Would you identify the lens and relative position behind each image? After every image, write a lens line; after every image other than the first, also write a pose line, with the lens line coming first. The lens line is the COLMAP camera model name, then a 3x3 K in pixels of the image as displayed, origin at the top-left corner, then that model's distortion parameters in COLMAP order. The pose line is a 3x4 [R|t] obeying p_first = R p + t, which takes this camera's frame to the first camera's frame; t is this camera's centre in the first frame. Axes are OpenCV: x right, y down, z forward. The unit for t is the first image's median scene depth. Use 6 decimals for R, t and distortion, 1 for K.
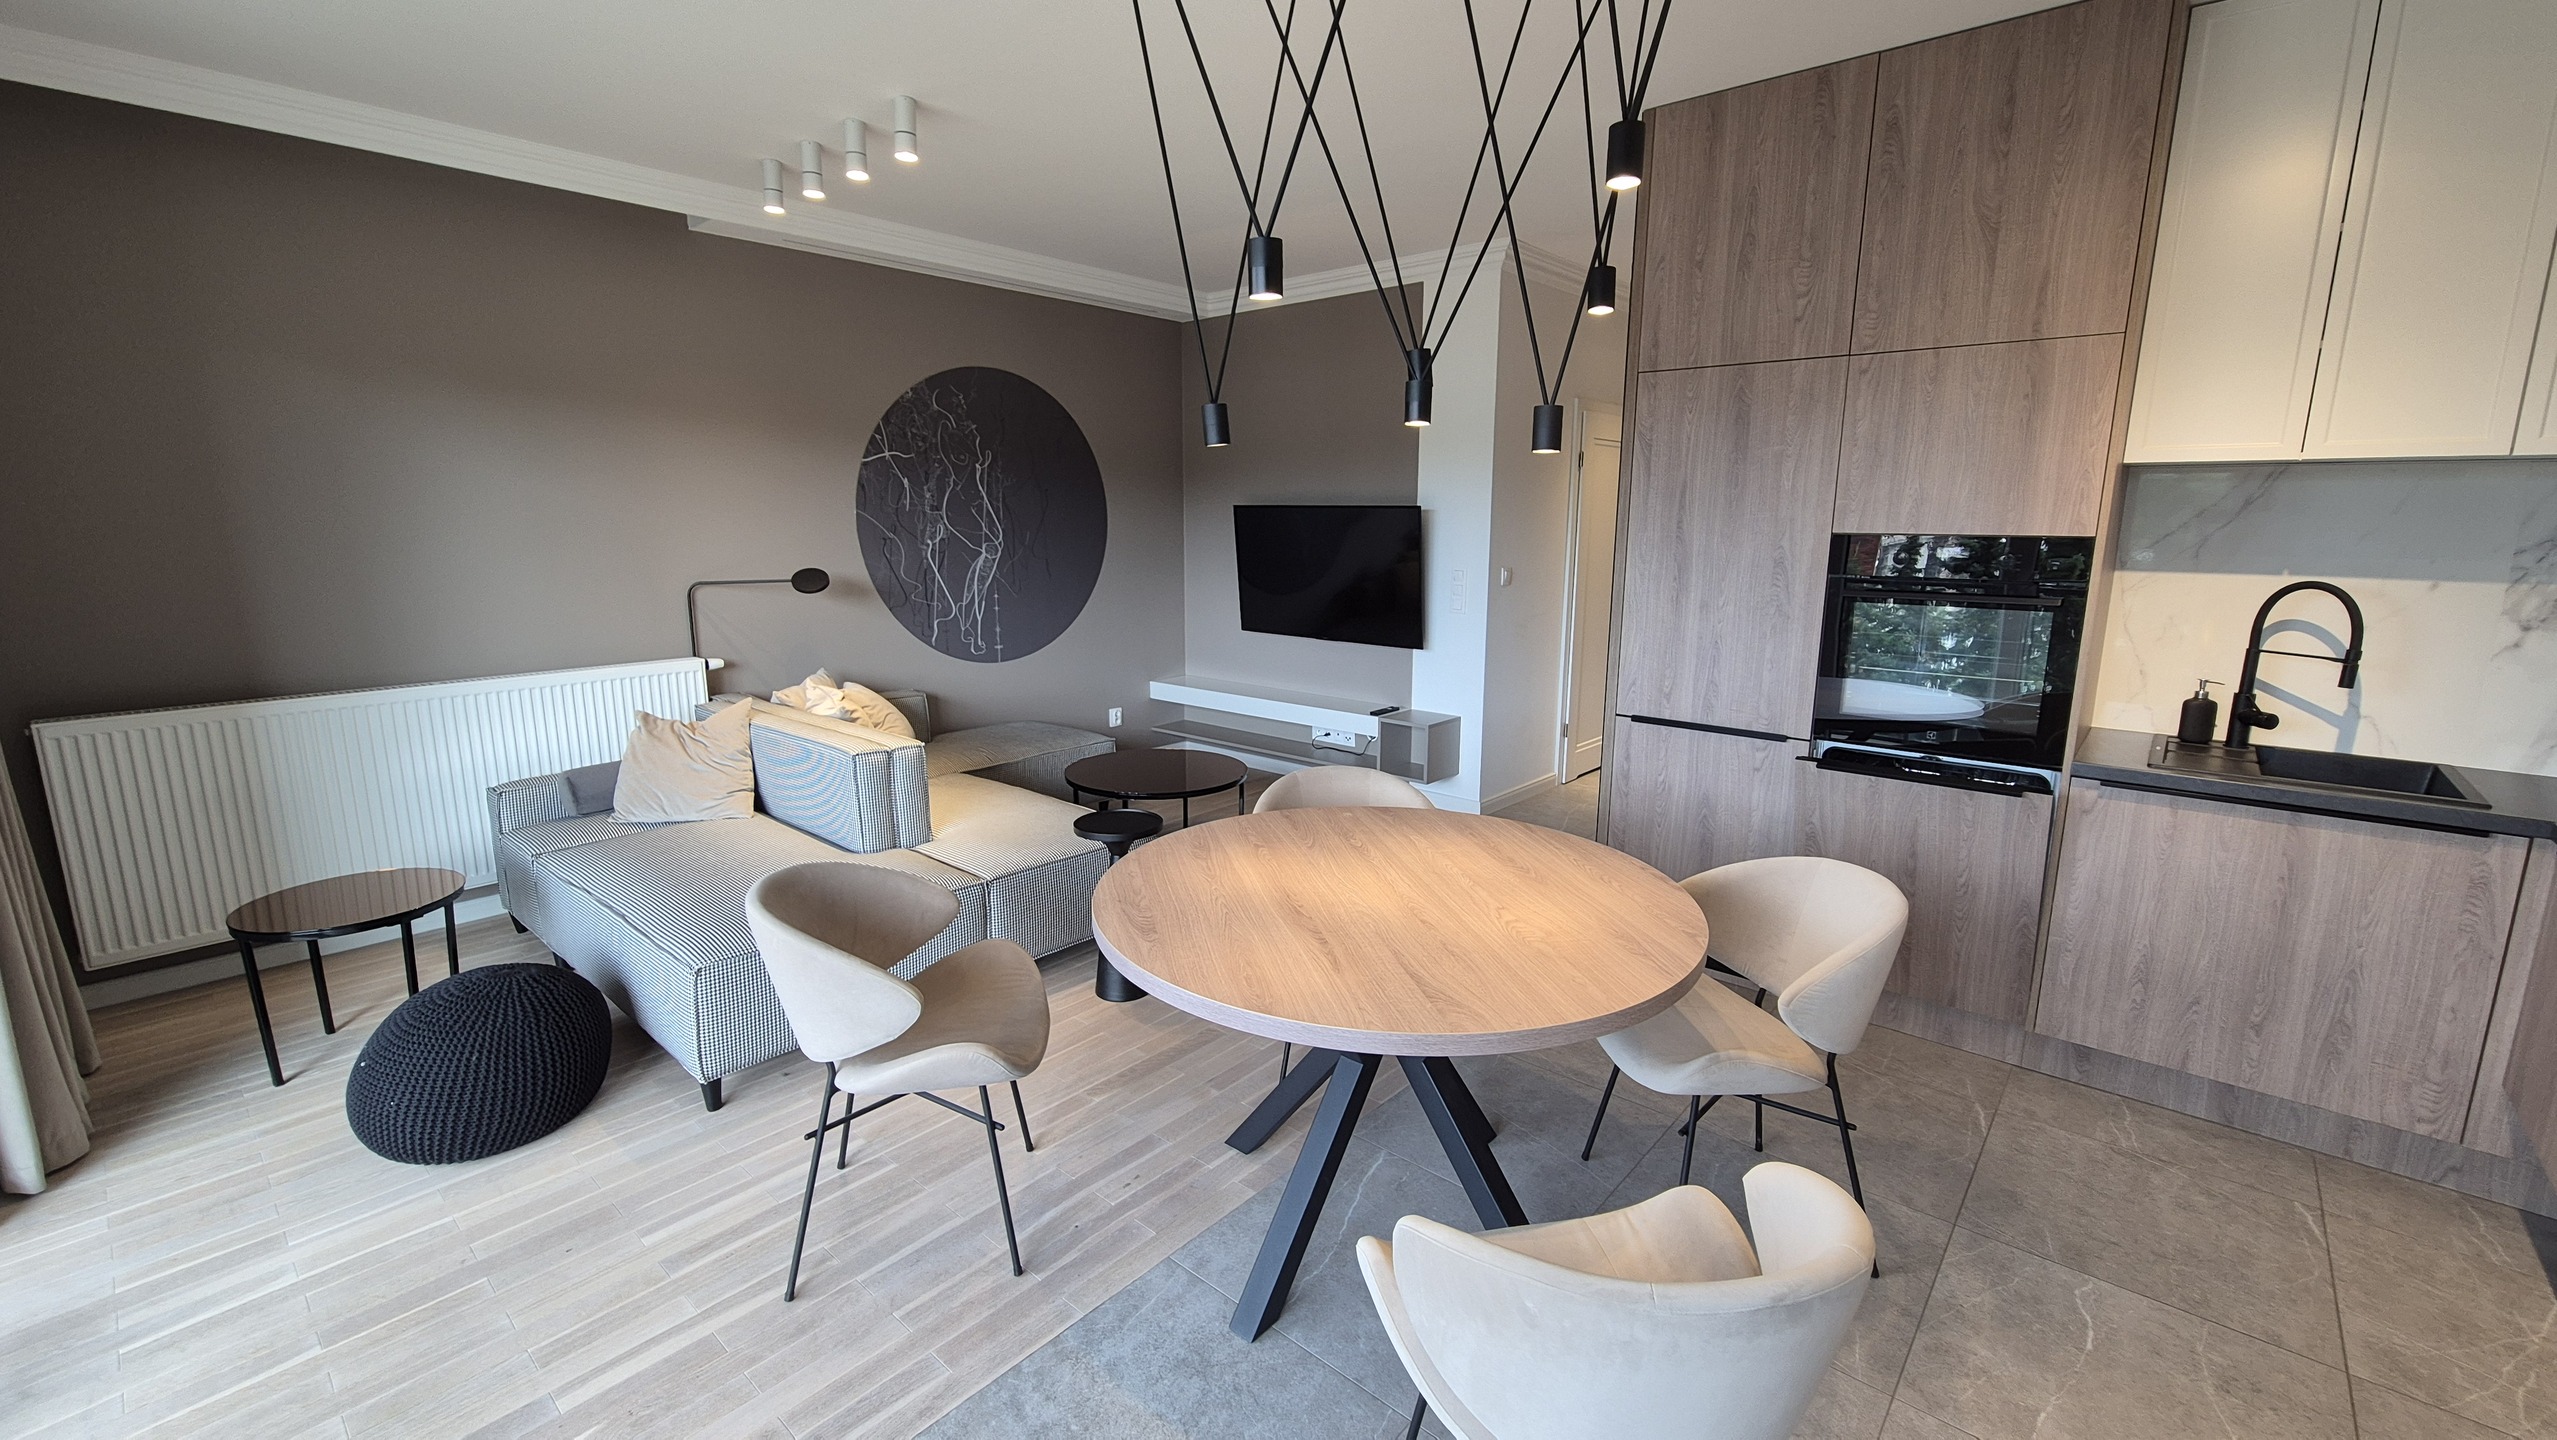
lens RADIAL K [[1050.5, 0, 1267.0], [0, 1050.5, 707.8], [0, 0, 1]] dist [0.003736, -0.000763]
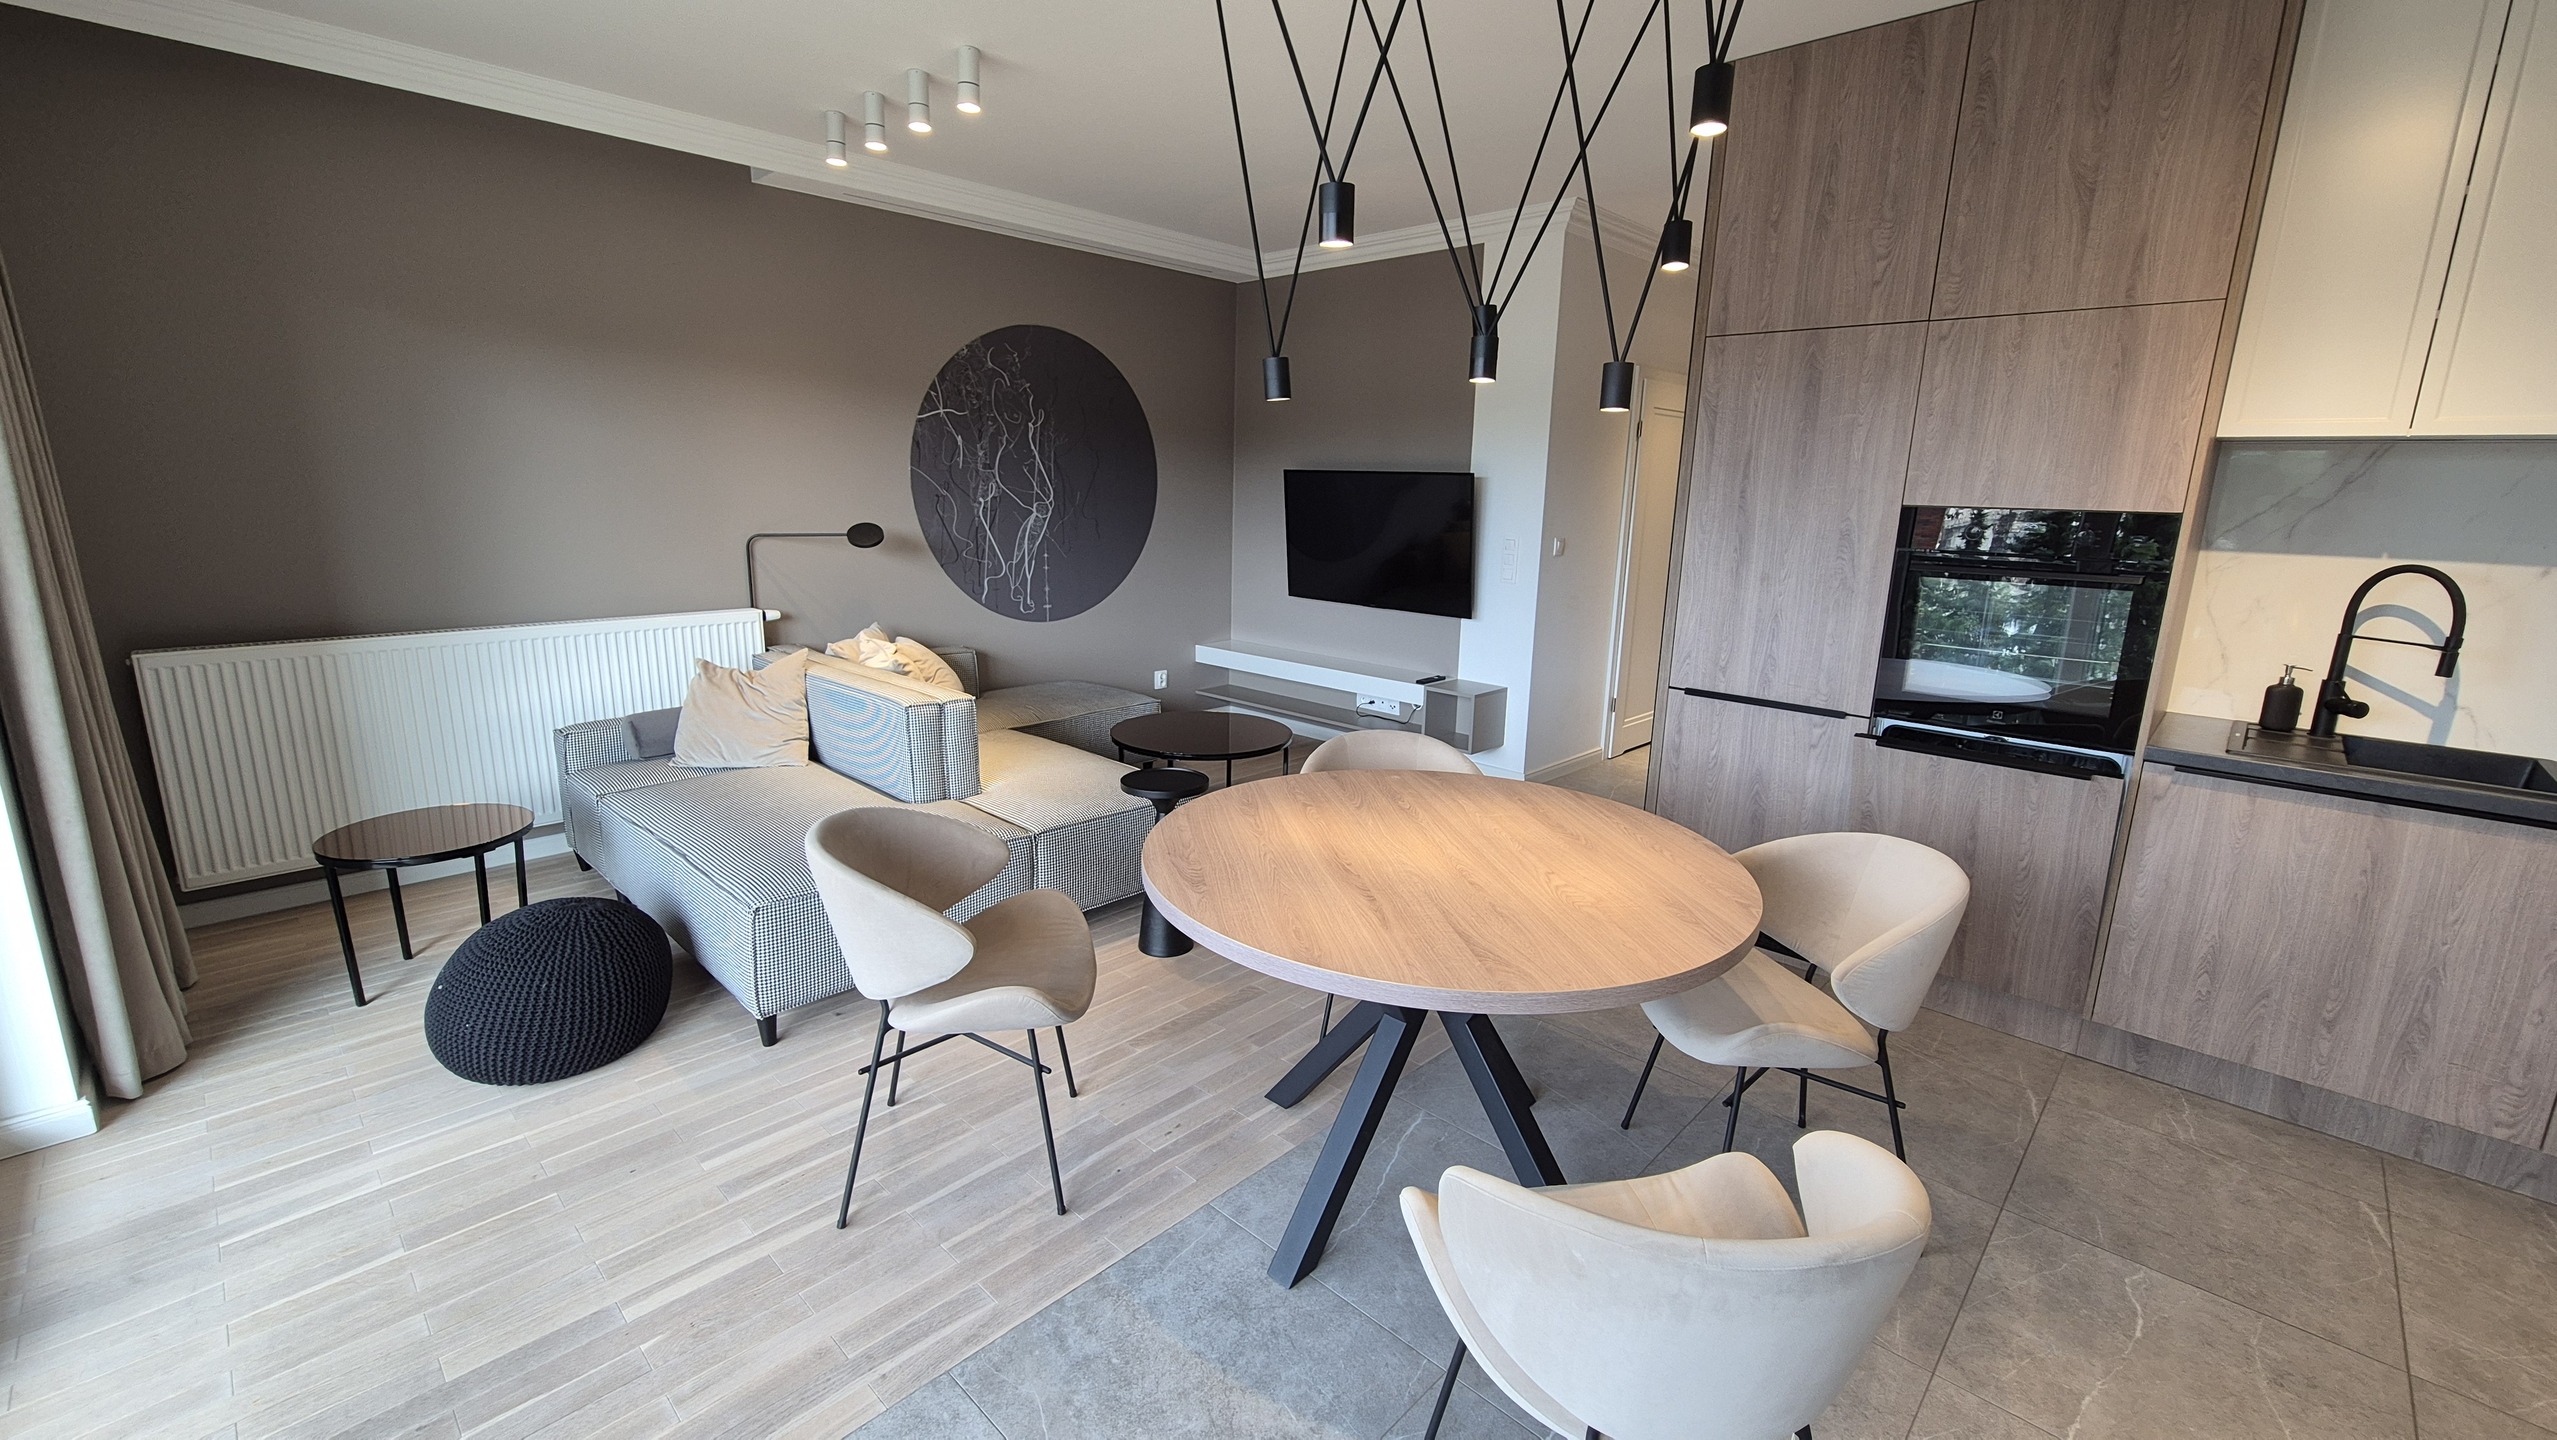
lens RADIAL K [[1050.5, 0, 1266.6], [0, 1050.5, 707.6], [0, 0, 1]] dist [0.003736, -0.000763]
pose [[0.998917, 0.027312, -0.037666, -0.009008], [-0.026253, 0.999254, 0.028328, 0.009238], [0.038412, -0.027309, 0.998889, -0.000531]]
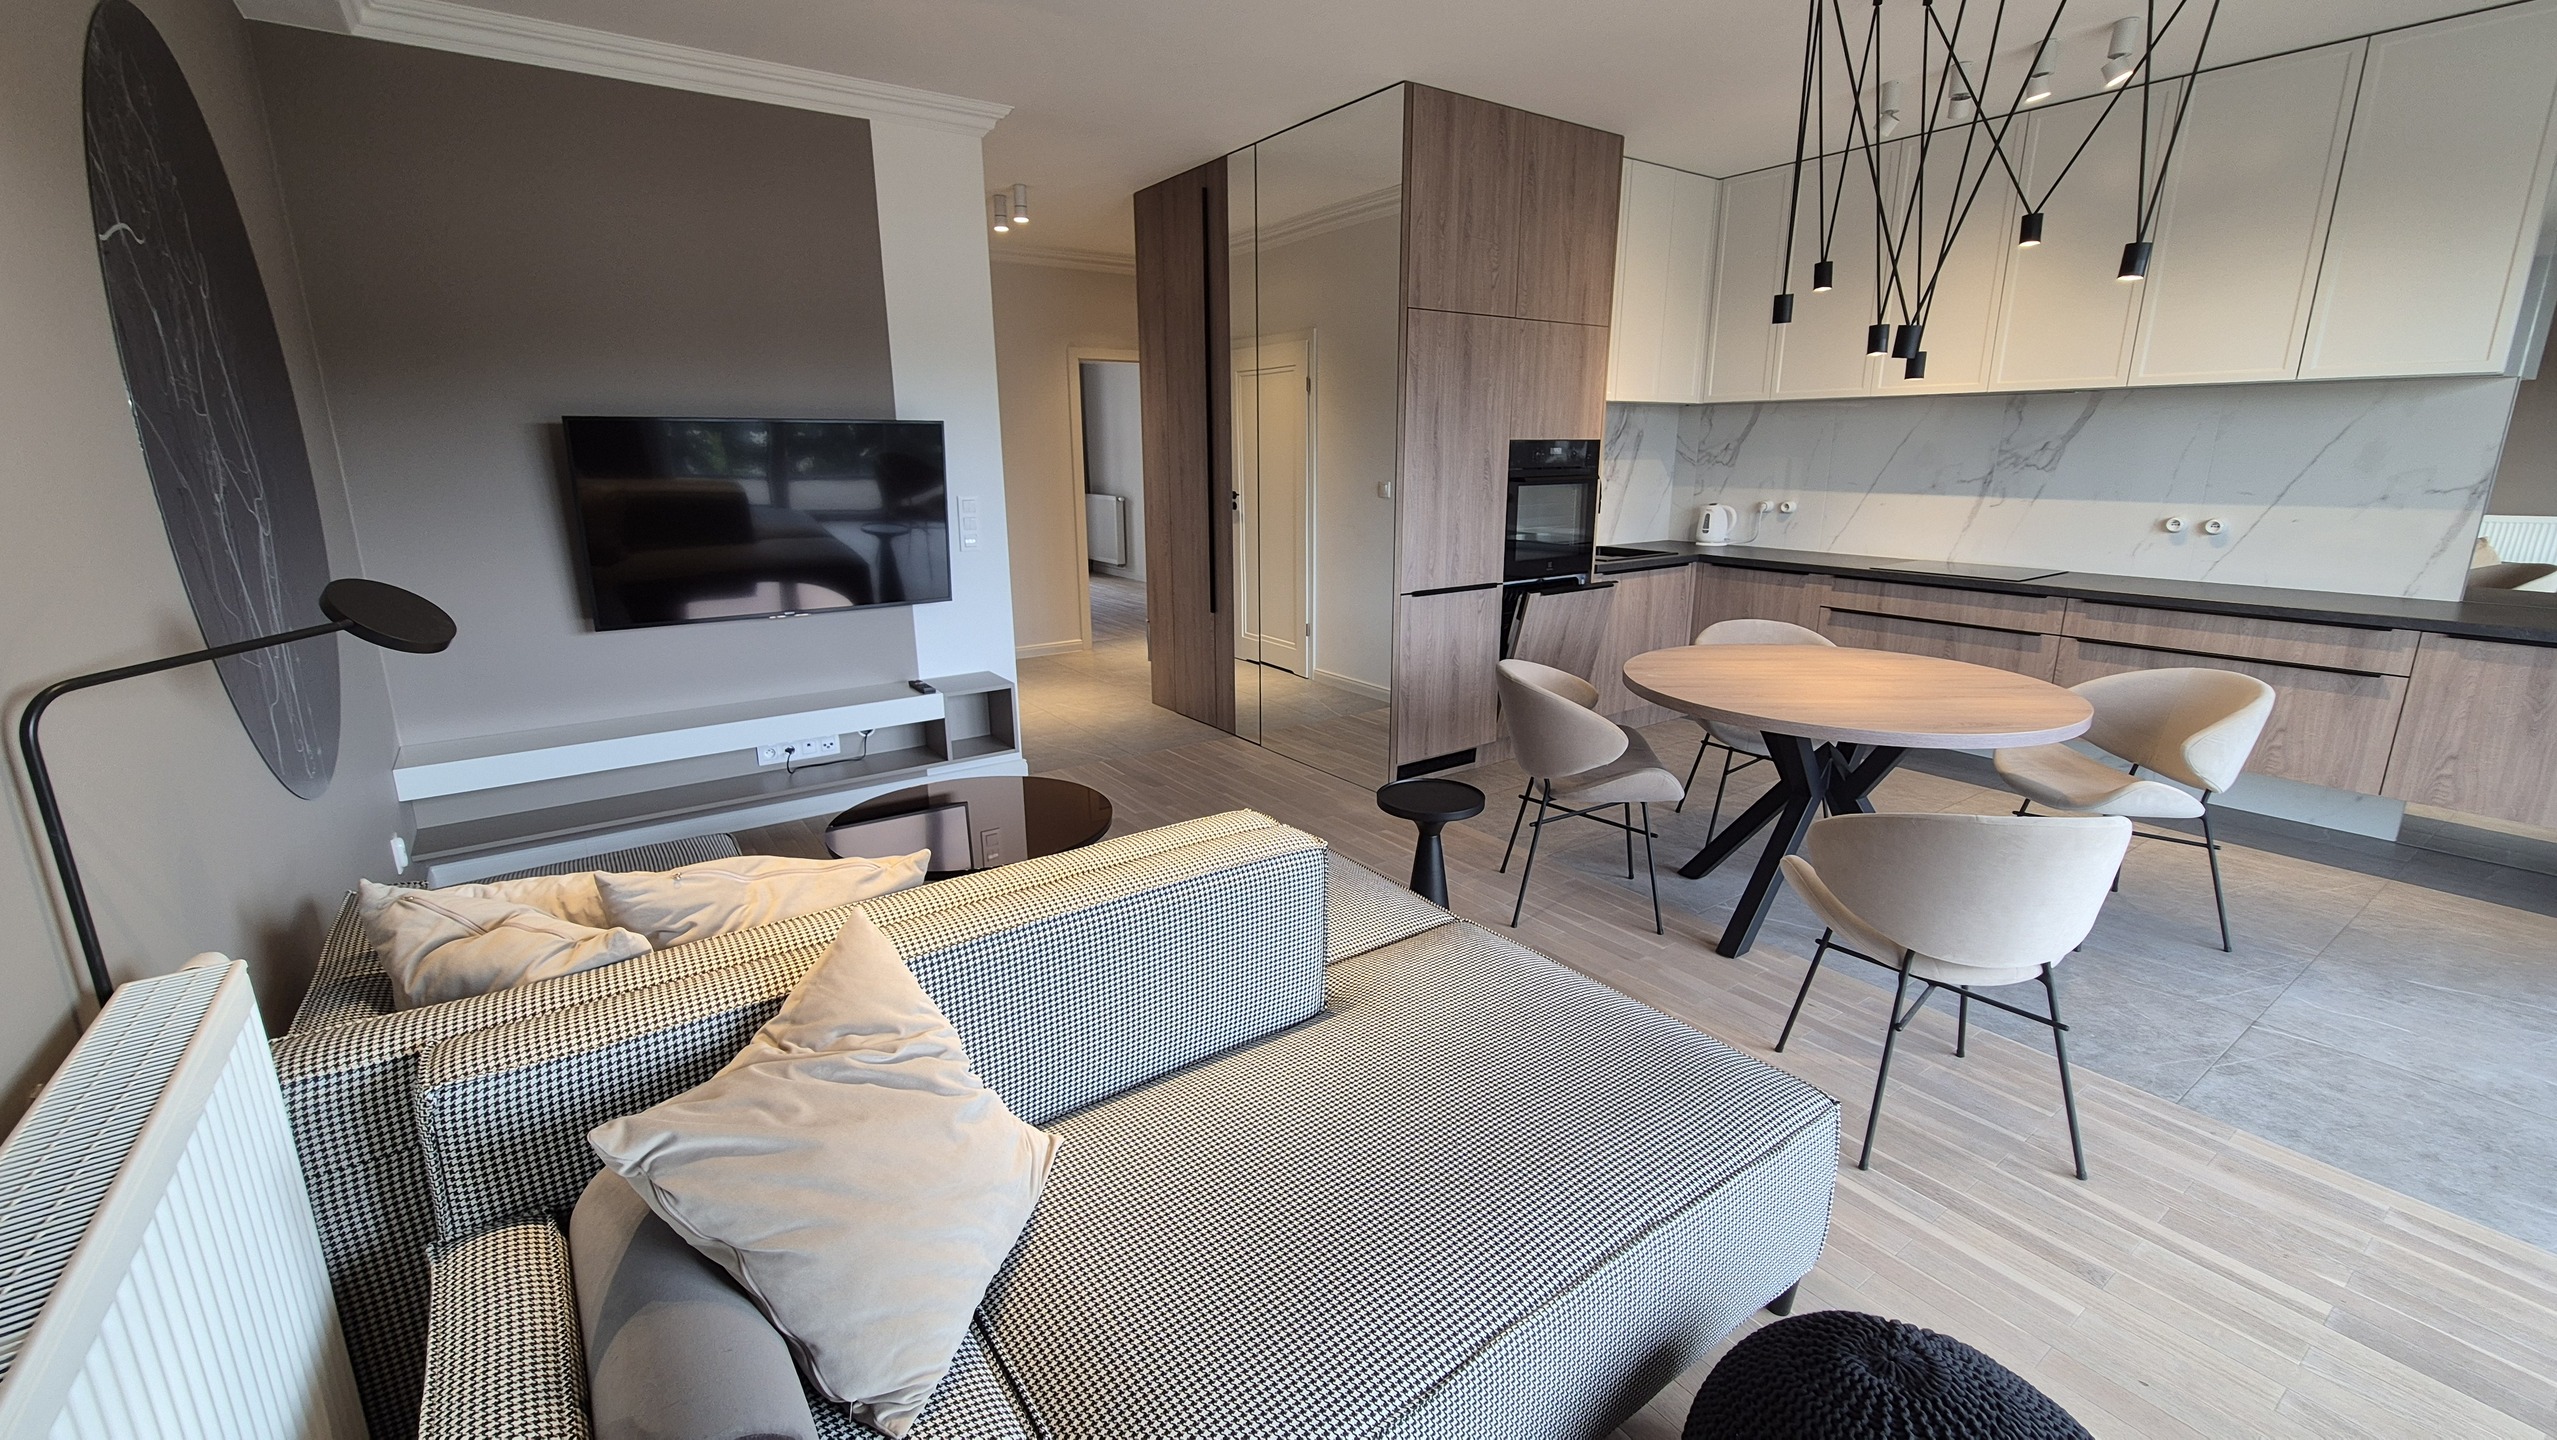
lens RADIAL K [[1050.5, 0, 1279.3], [0, 1050.5, 709.0], [0, 0, 1]] dist [0.003736, -0.000763]
pose [[0.223891, -0.242685, 0.943916, -1.047495], [0.184965, 0.961481, 0.203329, -0.166842], [-0.956902, 0.129068, 0.260155, 0.997625]]
